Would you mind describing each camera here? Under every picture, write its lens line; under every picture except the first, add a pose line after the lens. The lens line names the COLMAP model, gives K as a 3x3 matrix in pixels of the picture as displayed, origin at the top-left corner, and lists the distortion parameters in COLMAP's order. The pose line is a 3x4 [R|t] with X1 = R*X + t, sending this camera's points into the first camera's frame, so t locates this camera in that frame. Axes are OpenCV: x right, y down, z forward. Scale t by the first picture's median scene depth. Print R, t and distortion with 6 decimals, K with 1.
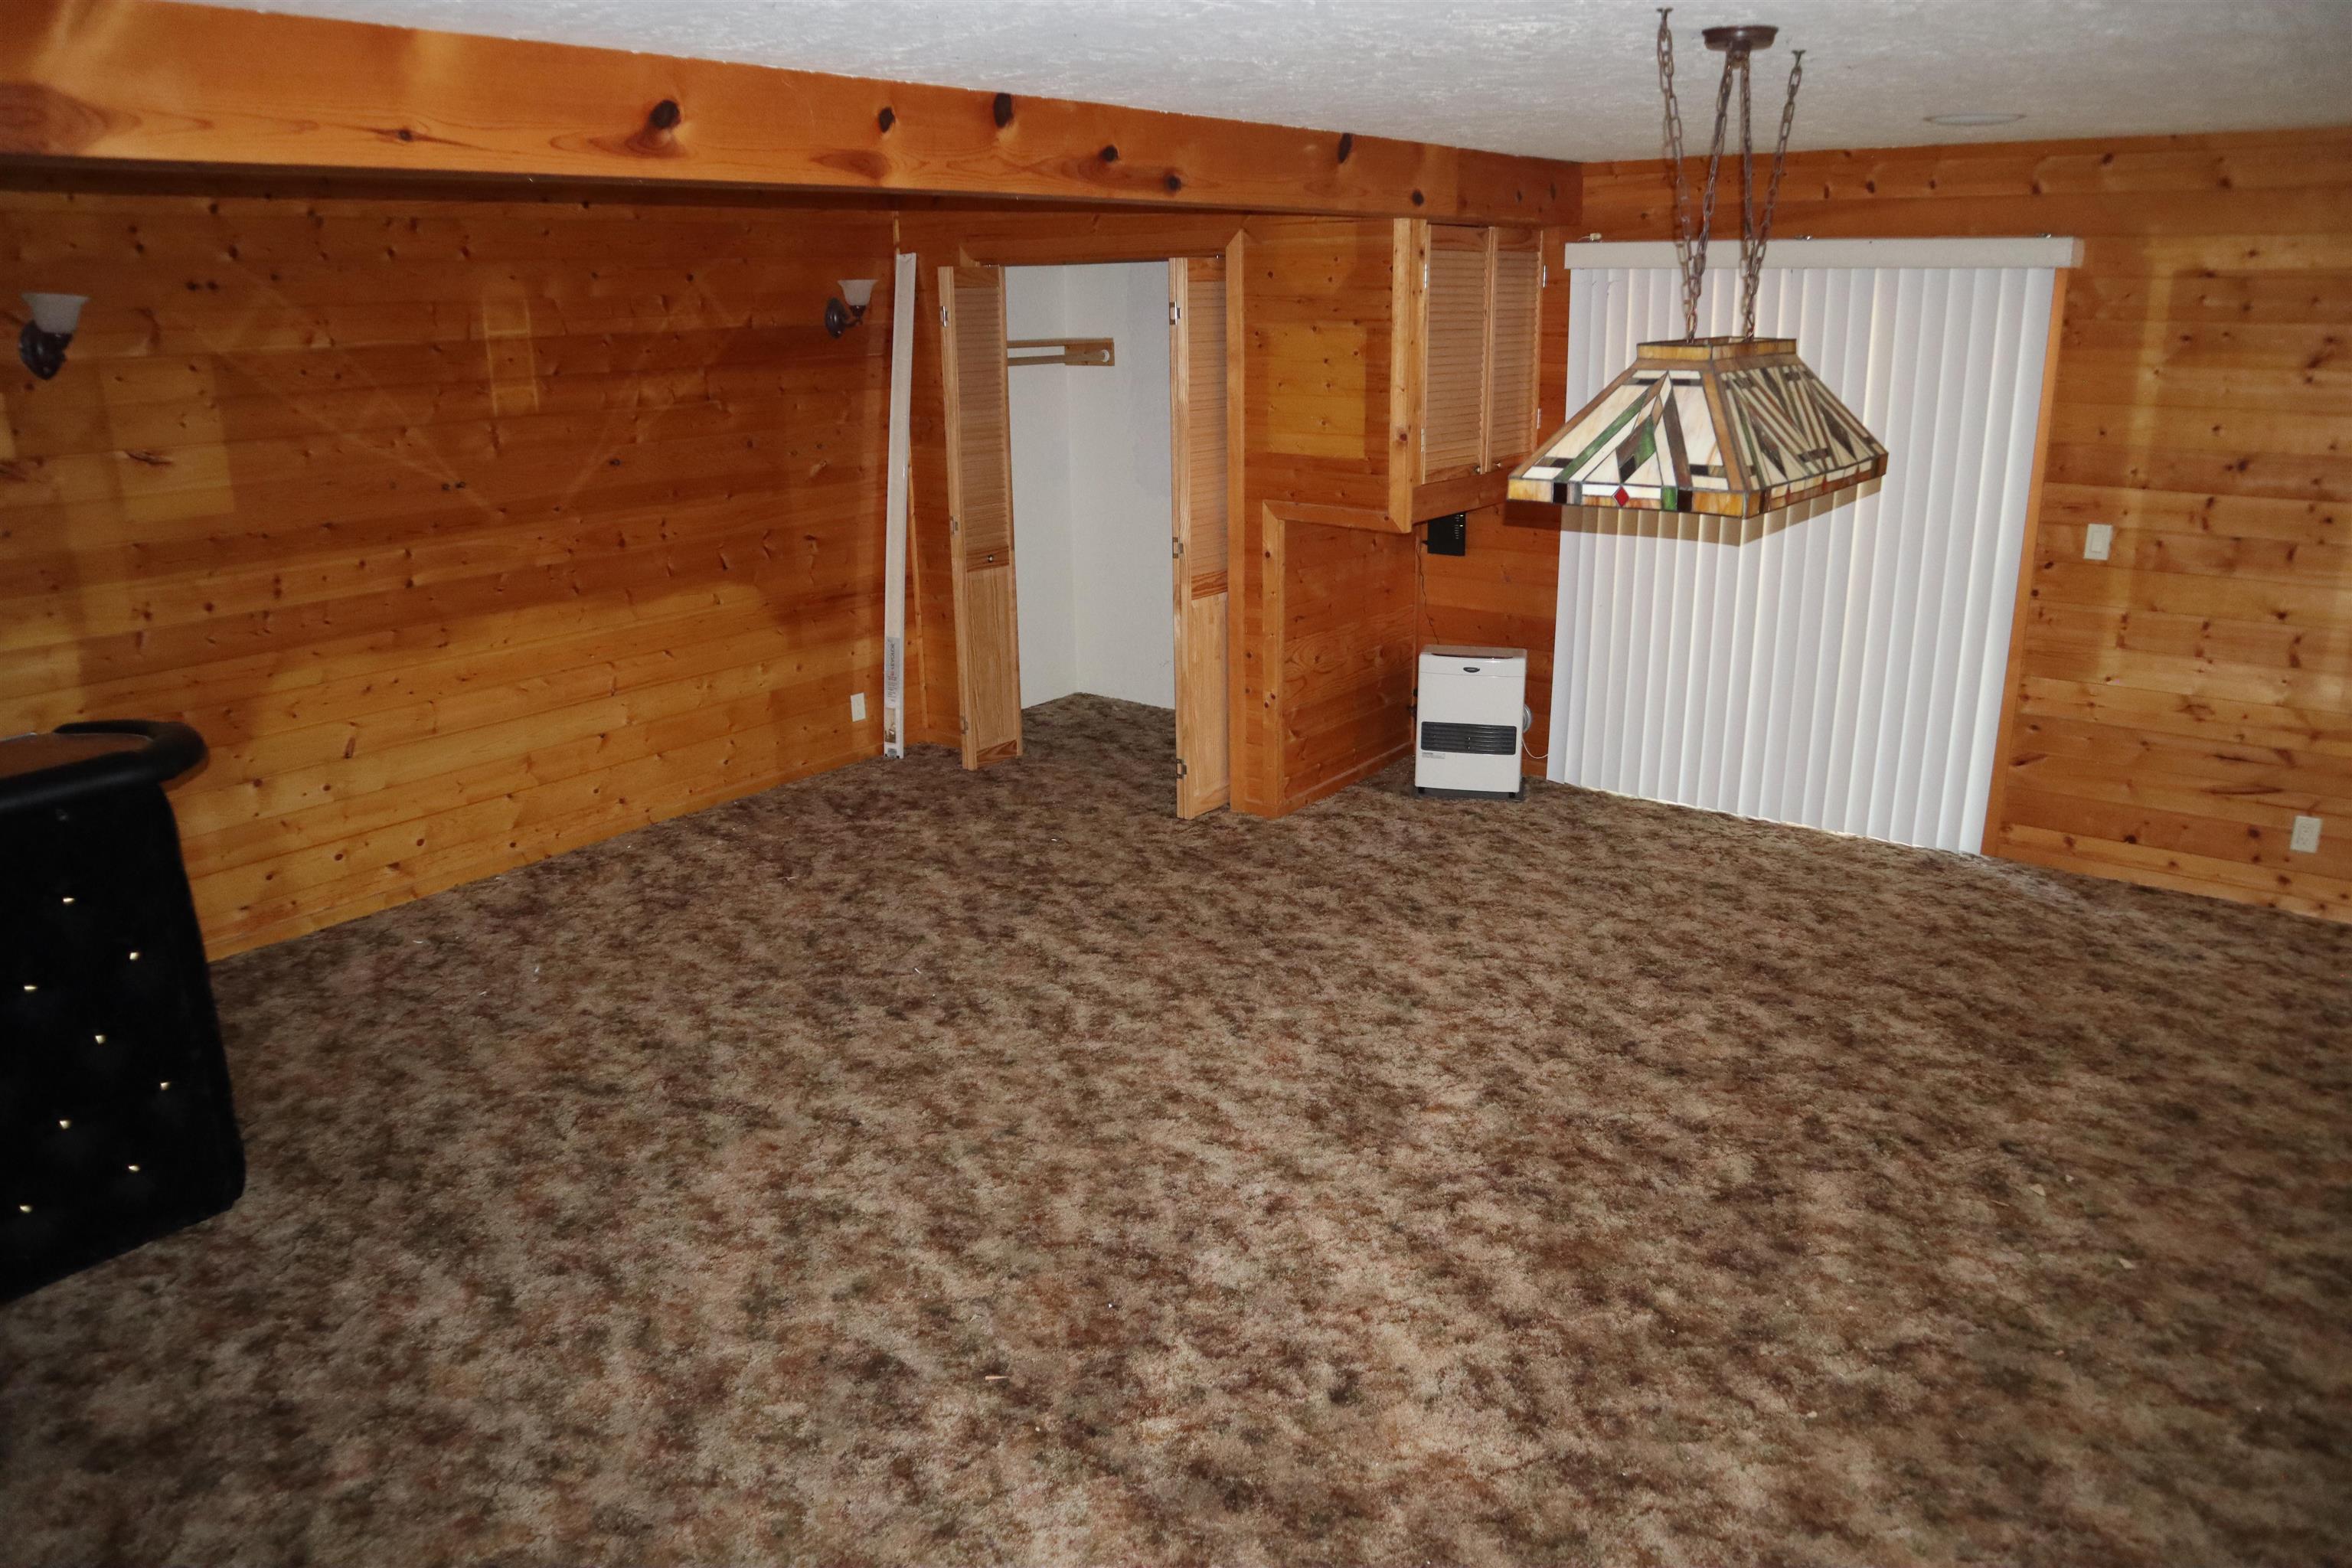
lens RADIAL K [[1625.8, 0, 1167.9], [0, 1625.8, 785.3], [0, 0, 1]] dist [-0.125288, 0.079561]
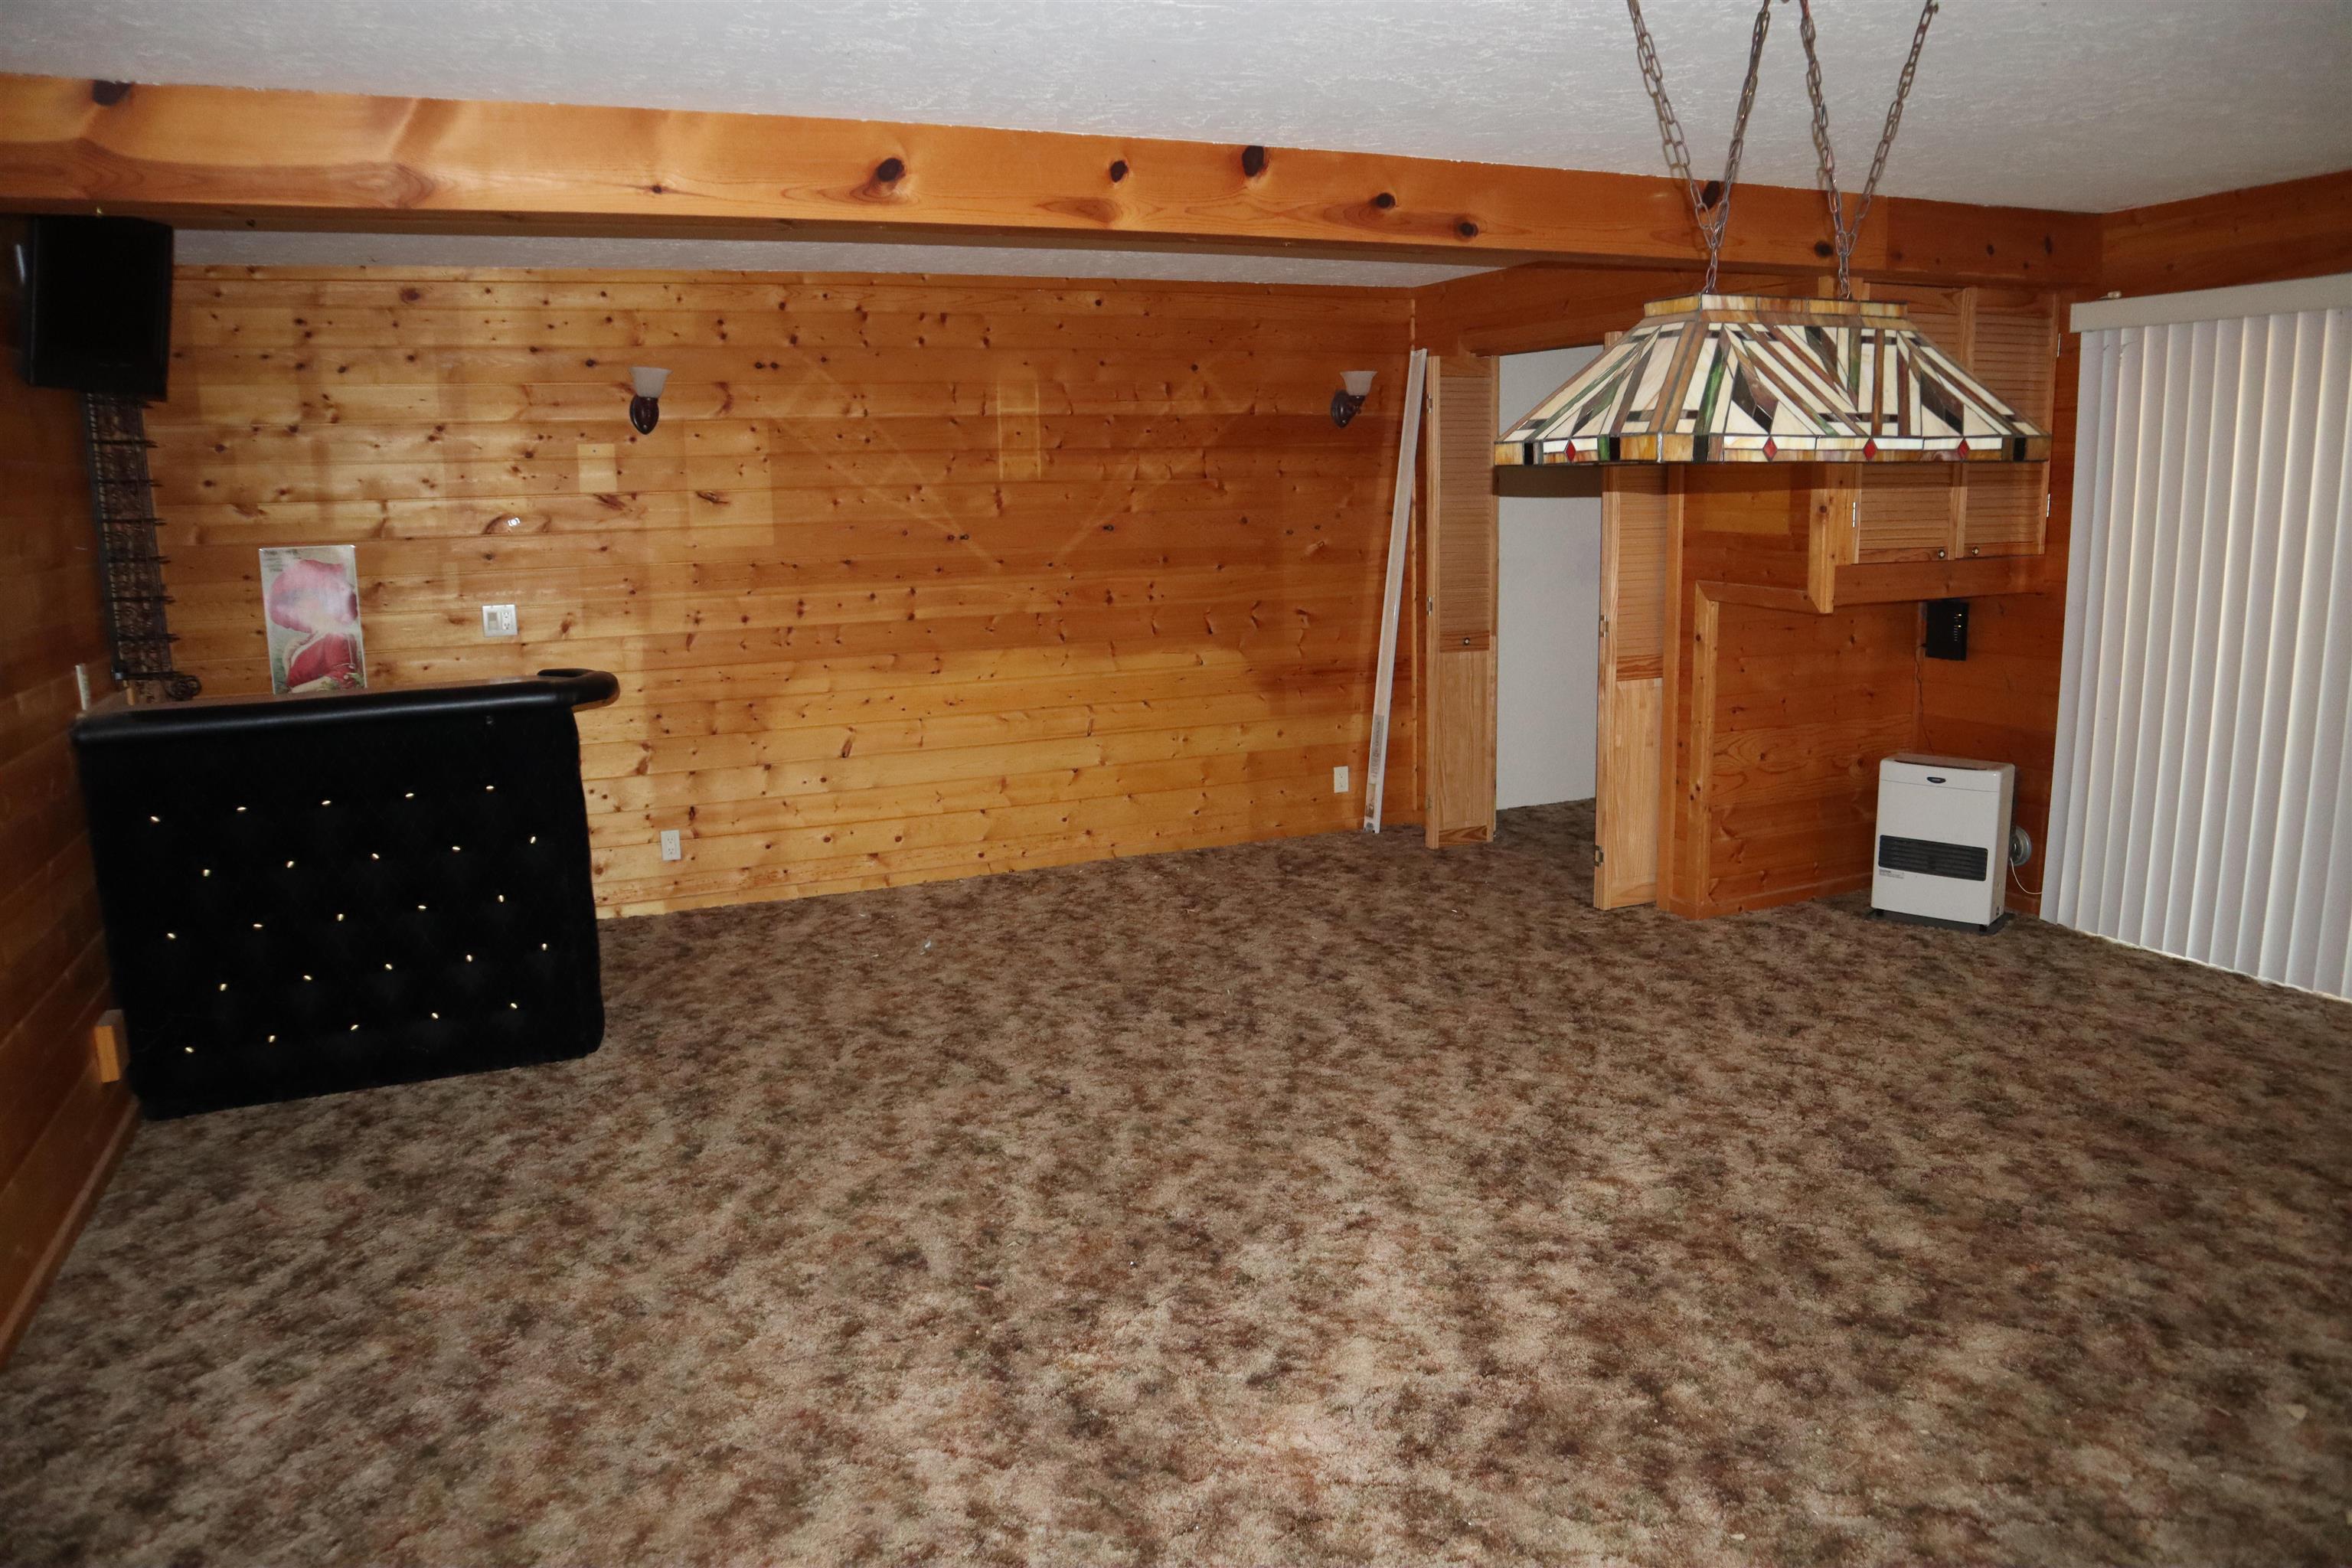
lens RADIAL K [[1625.8, 0, 1167.9], [0, 1625.8, 785.3], [0, 0, 1]] dist [-0.125288, 0.079561]
pose [[0.878317, 0.082864, -0.470843, 0.306340], [-0.130017, 0.989146, -0.068455, 0.062538], [0.460060, 0.121343, 0.879557, 0.049743]]
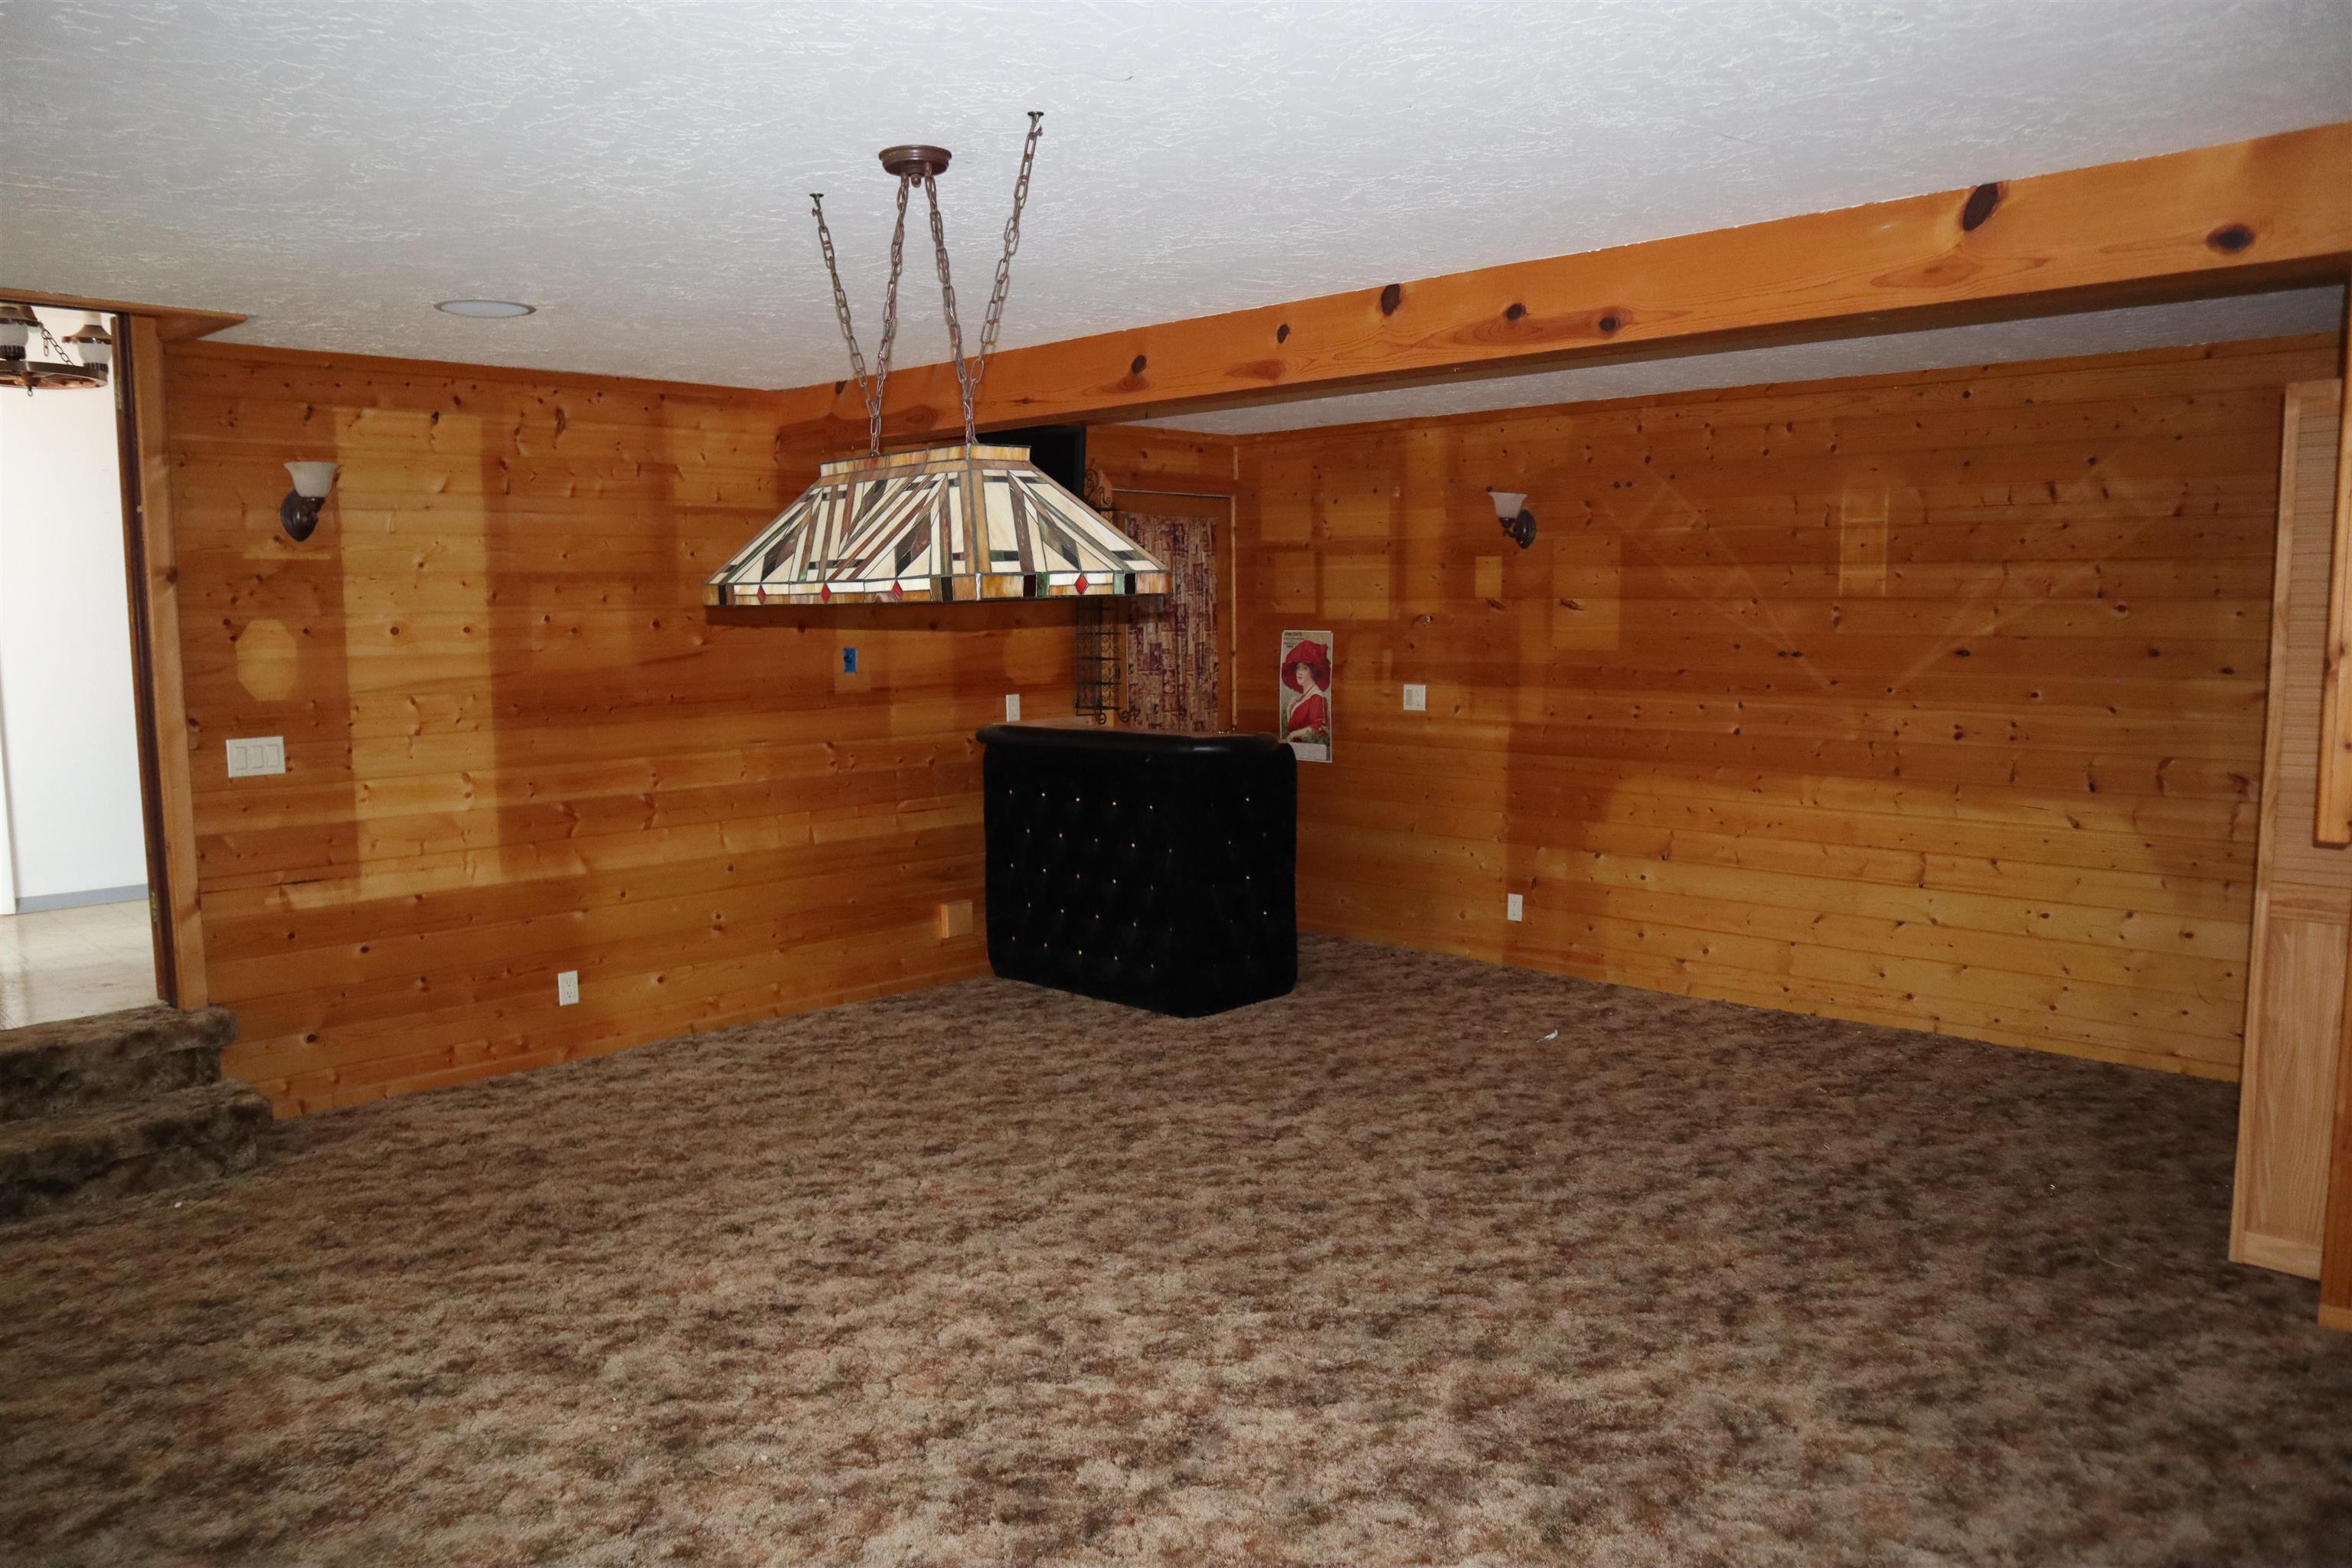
lens RADIAL K [[1625.8, 0, 1167.9], [0, 1625.8, 785.3], [0, 0, 1]] dist [-0.125288, 0.079561]
pose [[-0.109188, 0.126124, -0.985987, 0.839607], [-0.277168, 0.948714, 0.152050, -0.175085], [0.954597, 0.289887, -0.068630, 0.796809]]
